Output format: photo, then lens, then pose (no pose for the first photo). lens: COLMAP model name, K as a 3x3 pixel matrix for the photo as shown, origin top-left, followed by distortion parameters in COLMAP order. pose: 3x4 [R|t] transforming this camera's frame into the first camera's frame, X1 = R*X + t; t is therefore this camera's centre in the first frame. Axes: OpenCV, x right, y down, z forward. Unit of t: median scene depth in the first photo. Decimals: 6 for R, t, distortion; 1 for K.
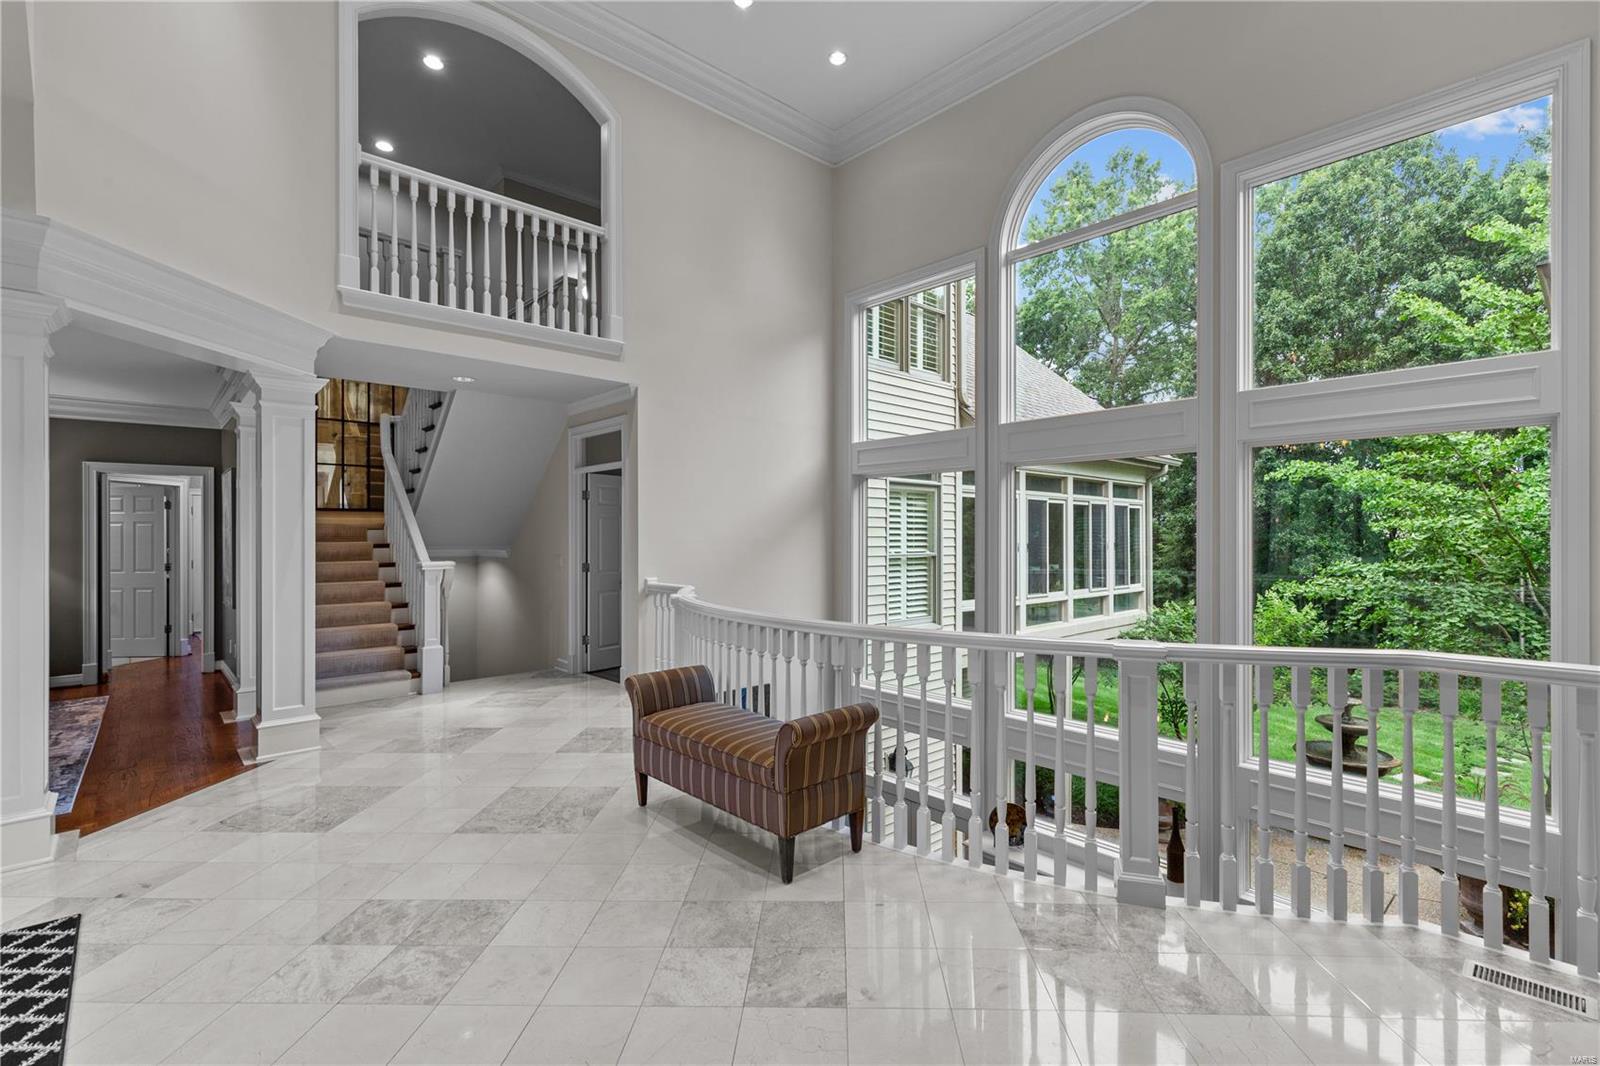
lens RADIAL K [[721.1, 0, 803.6], [0, 721.1, 535.3], [0, 0, 1]] dist [-0.001315, 0.007243]
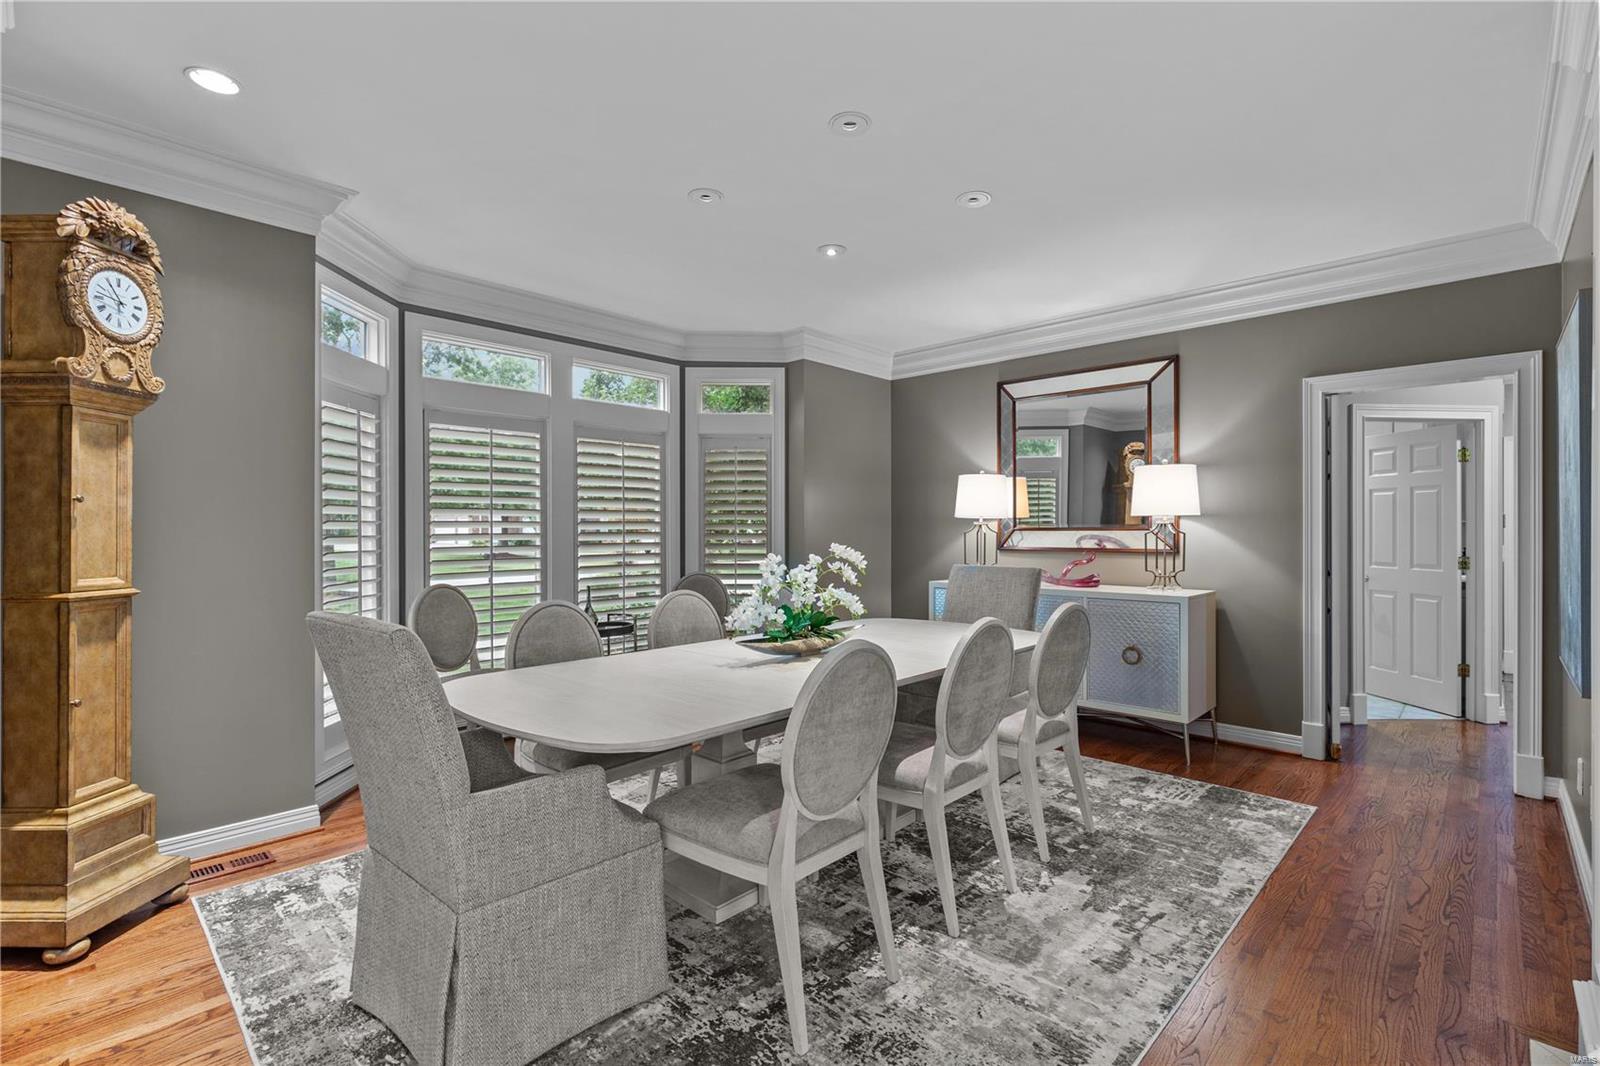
lens RADIAL K [[736.7, 0, 808.4], [0, 736.7, 518.6], [0, 0, 1]] dist [0.000935, 0.000120]
pose [[0.083075, -0.003967, -0.996535, -0.338643], [-0.003418, 0.999985, -0.004266, 0.013305], [0.996537, 0.003760, 0.083060, 0.433834]]
